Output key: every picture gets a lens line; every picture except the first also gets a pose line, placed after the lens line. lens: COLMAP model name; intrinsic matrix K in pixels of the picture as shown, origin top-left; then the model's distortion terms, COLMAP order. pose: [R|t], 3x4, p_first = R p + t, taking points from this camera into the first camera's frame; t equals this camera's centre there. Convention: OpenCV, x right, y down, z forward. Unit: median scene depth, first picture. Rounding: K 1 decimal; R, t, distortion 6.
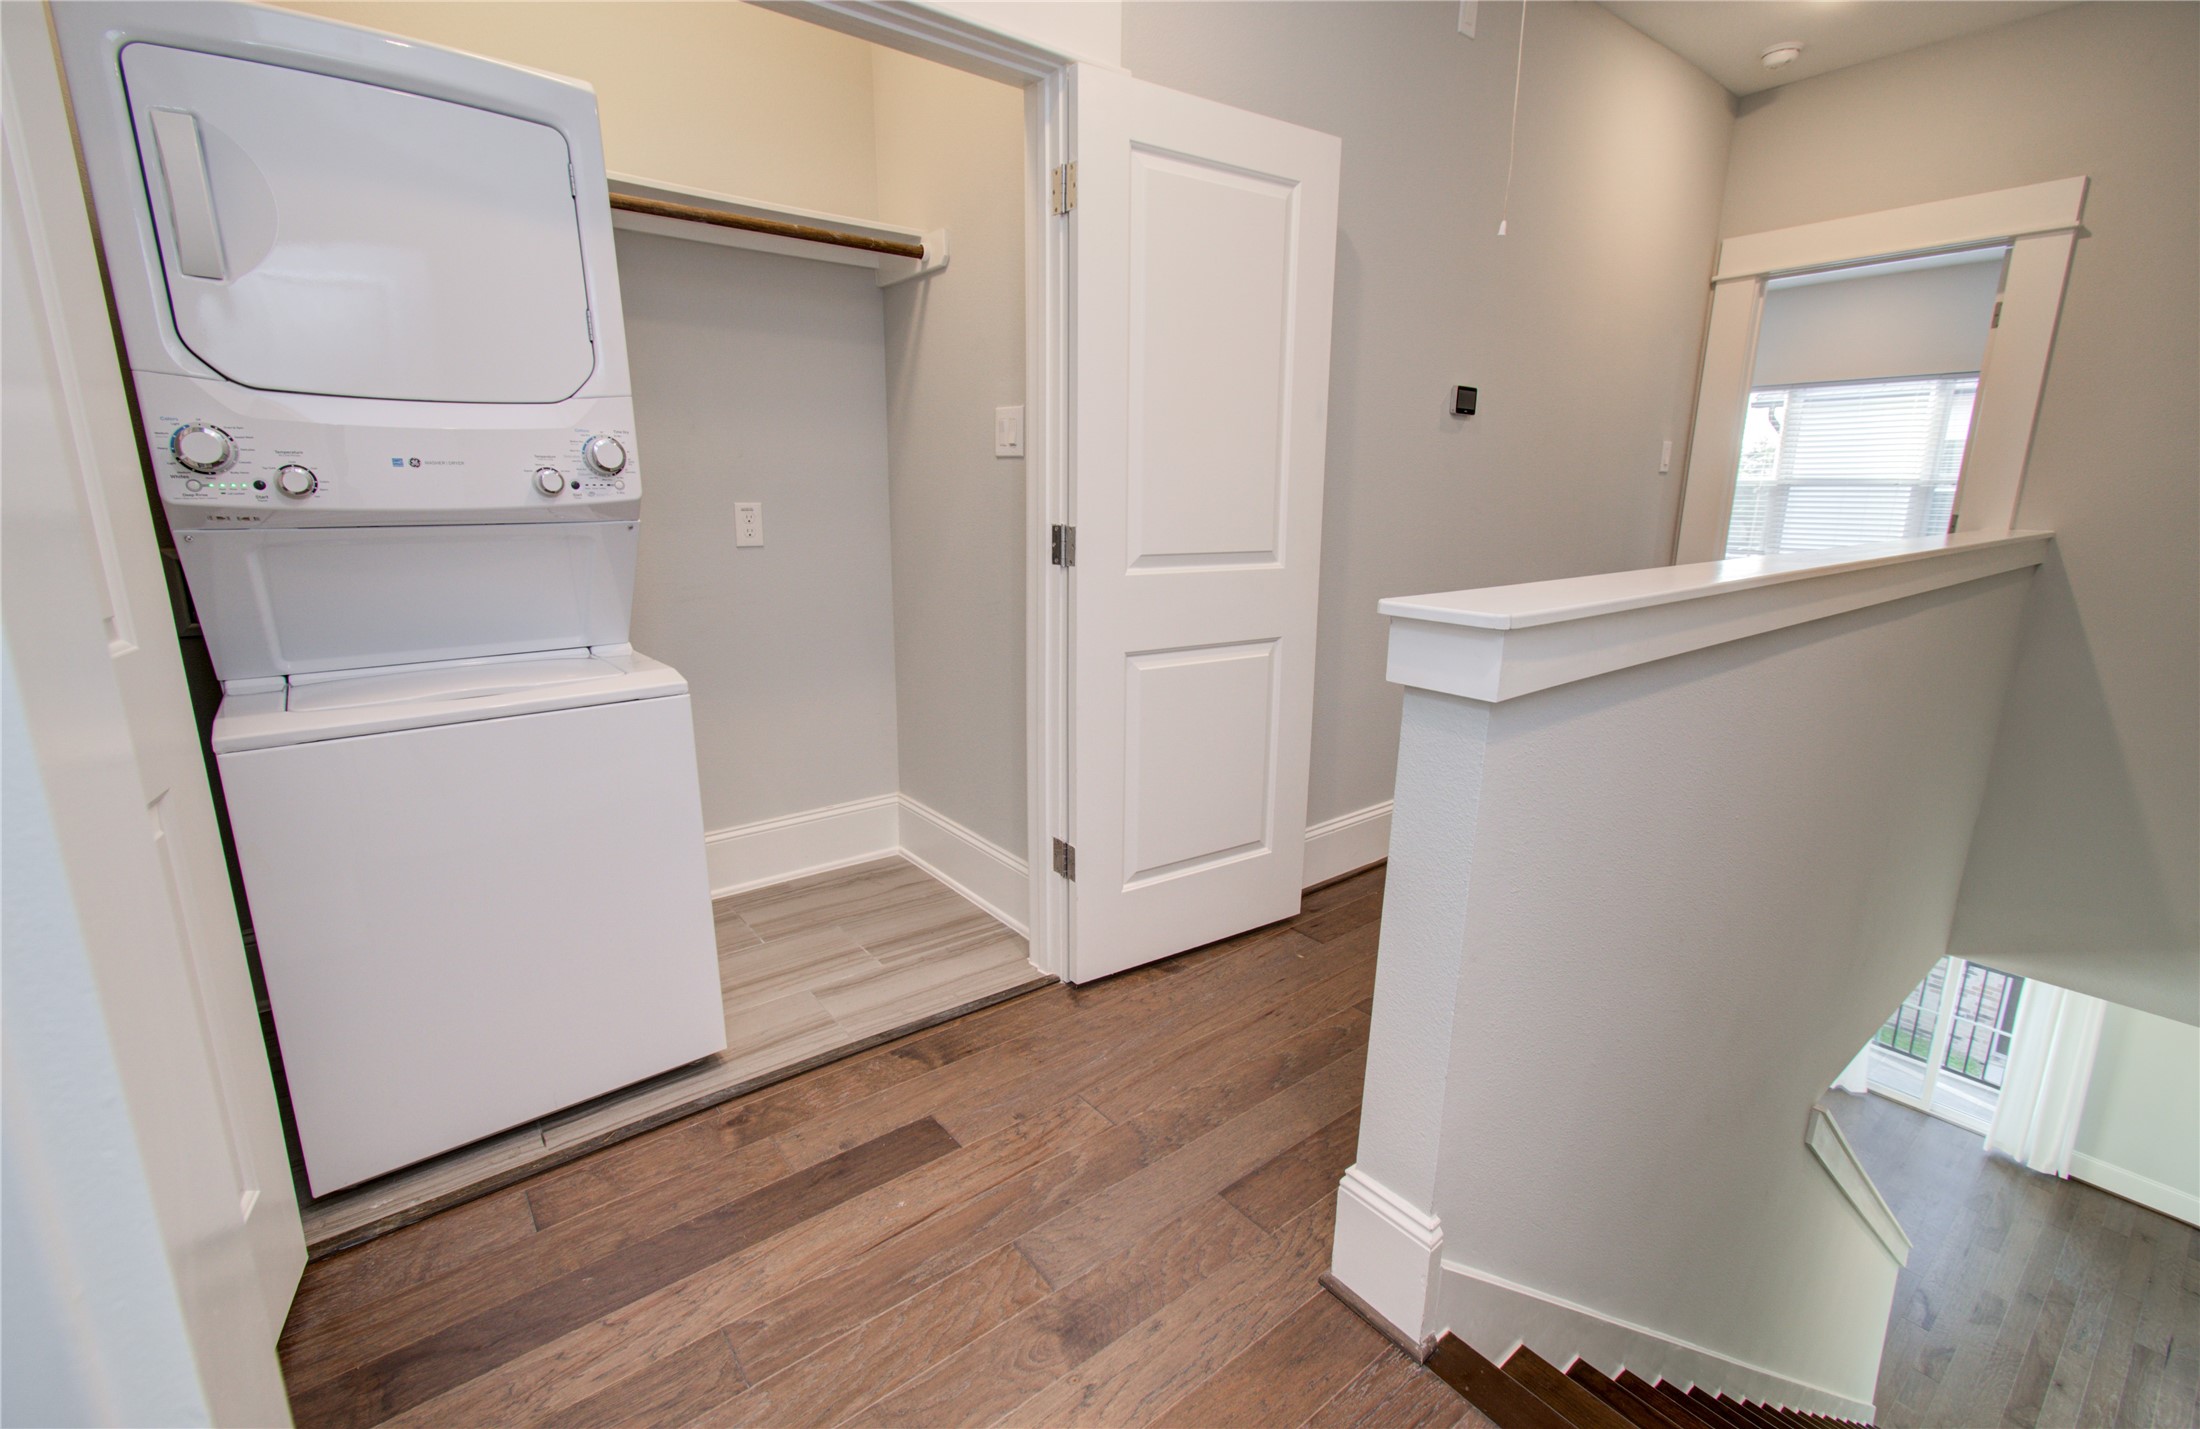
lens RADIAL K [[959.1, 0, 1089.7], [0, 959.1, 711.6], [0, 0, 1]] dist [0.004799, 0.000149]
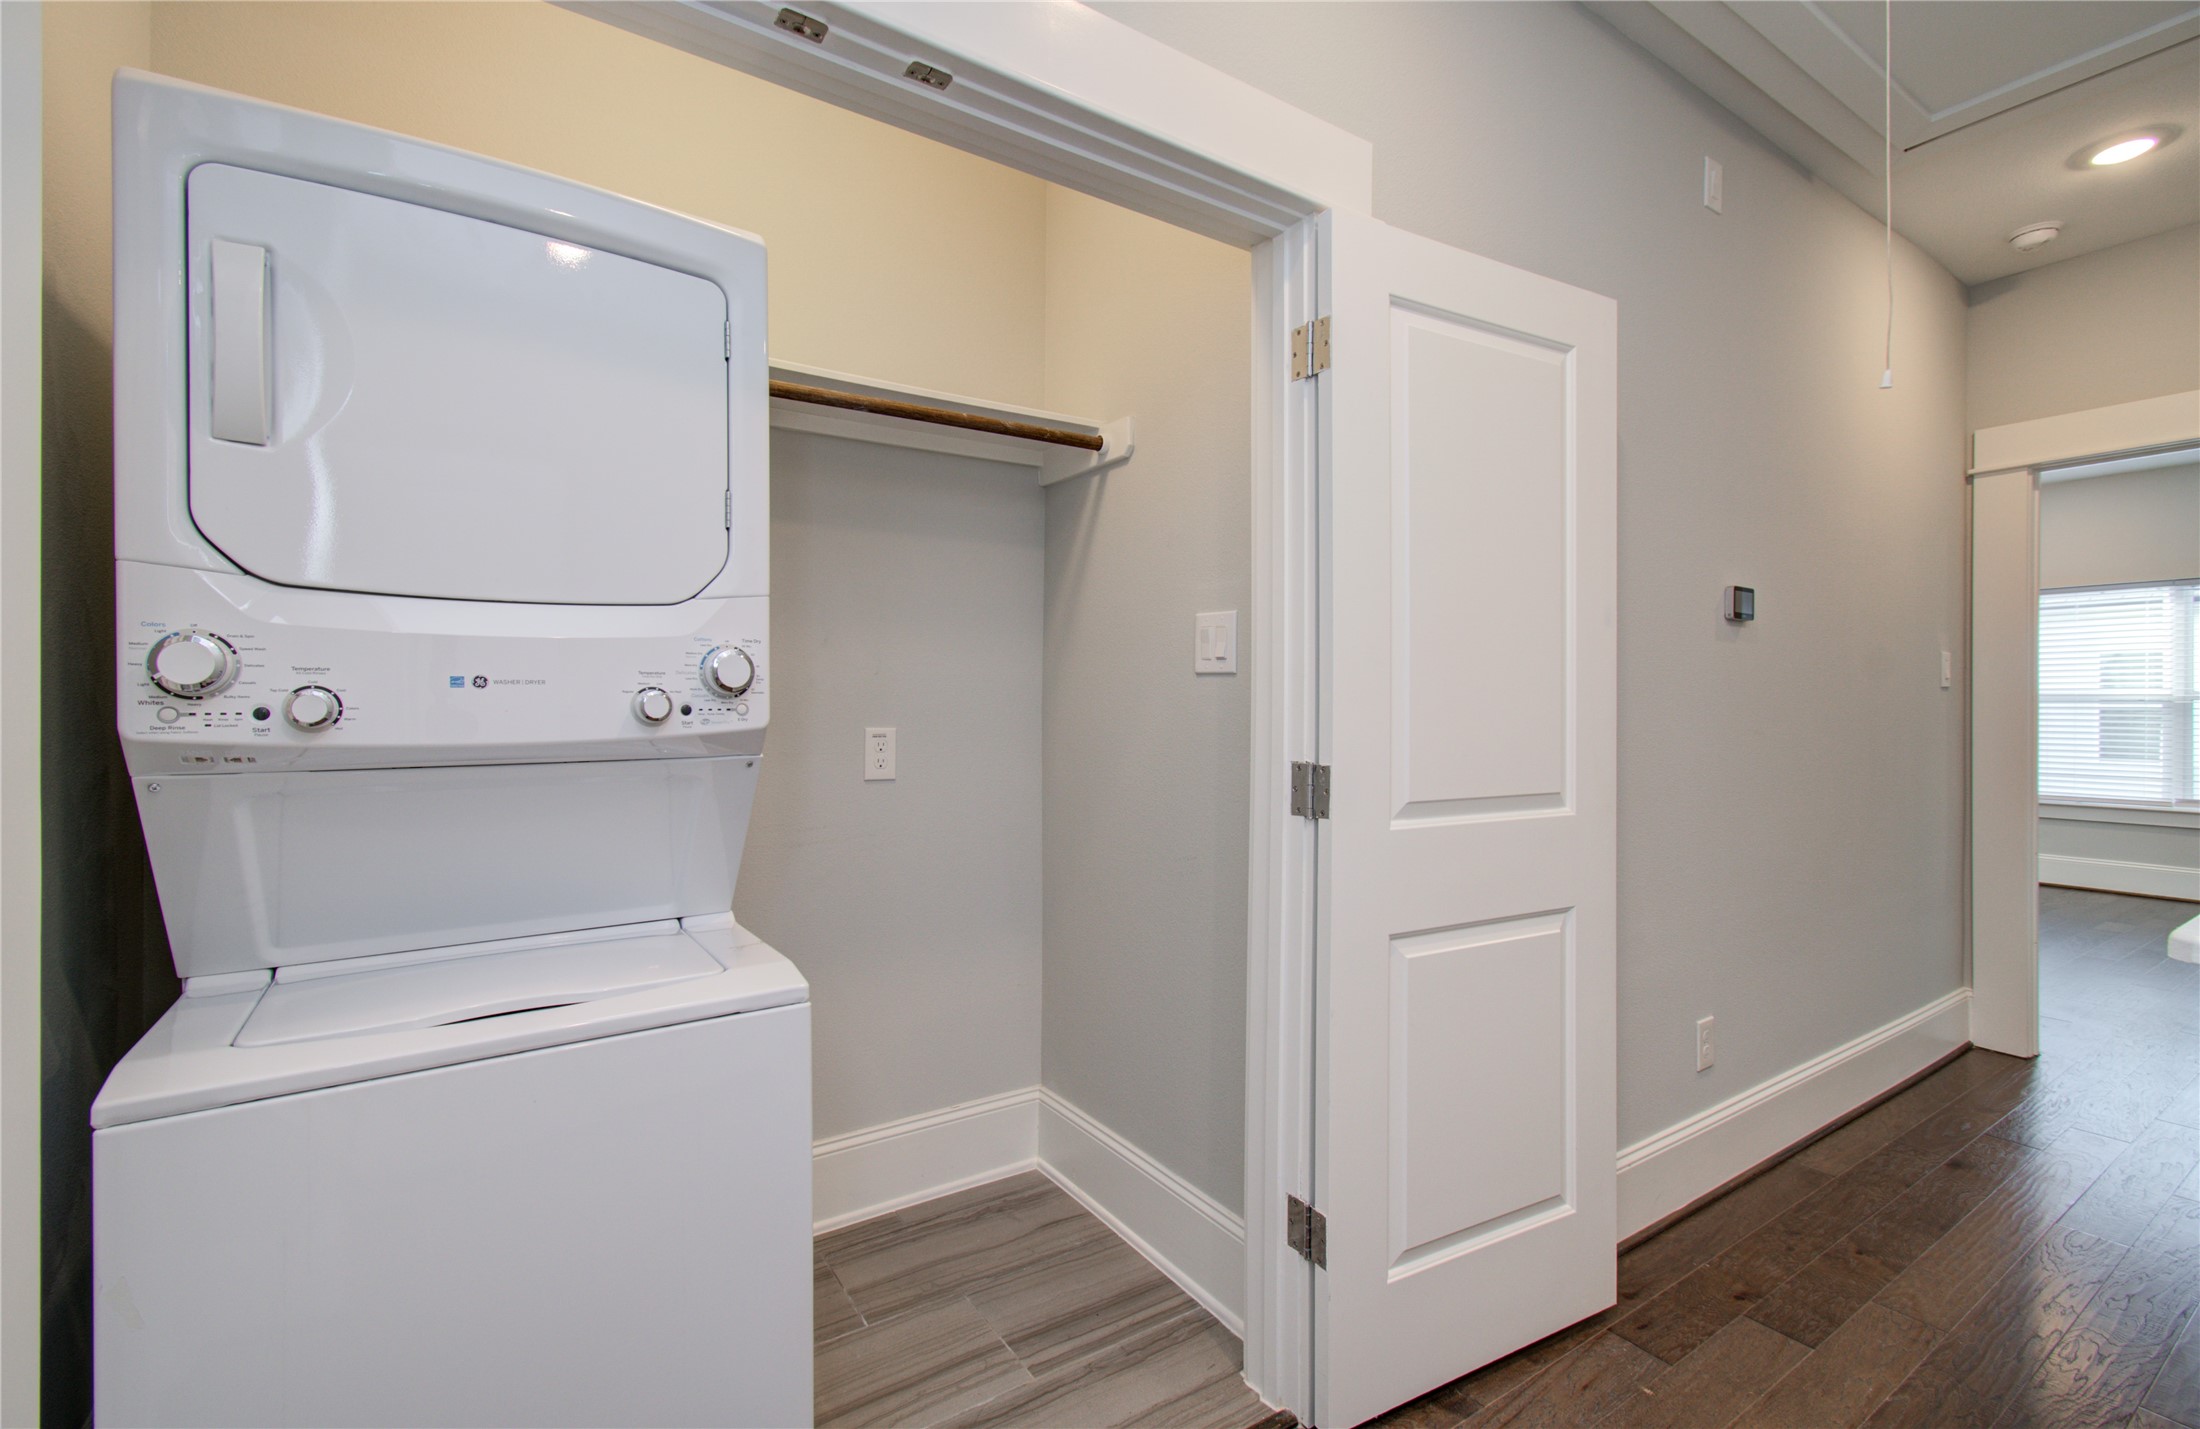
lens RADIAL K [[959.1, 0, 1089.7], [0, 959.1, 711.6], [0, 0, 1]] dist [0.004799, 0.000149]
pose [[0.996380, 0.001350, -0.085003, -0.123769], [-0.019627, 0.976515, -0.214552, -0.062596], [0.082717, 0.215444, 0.973007, 0.233083]]
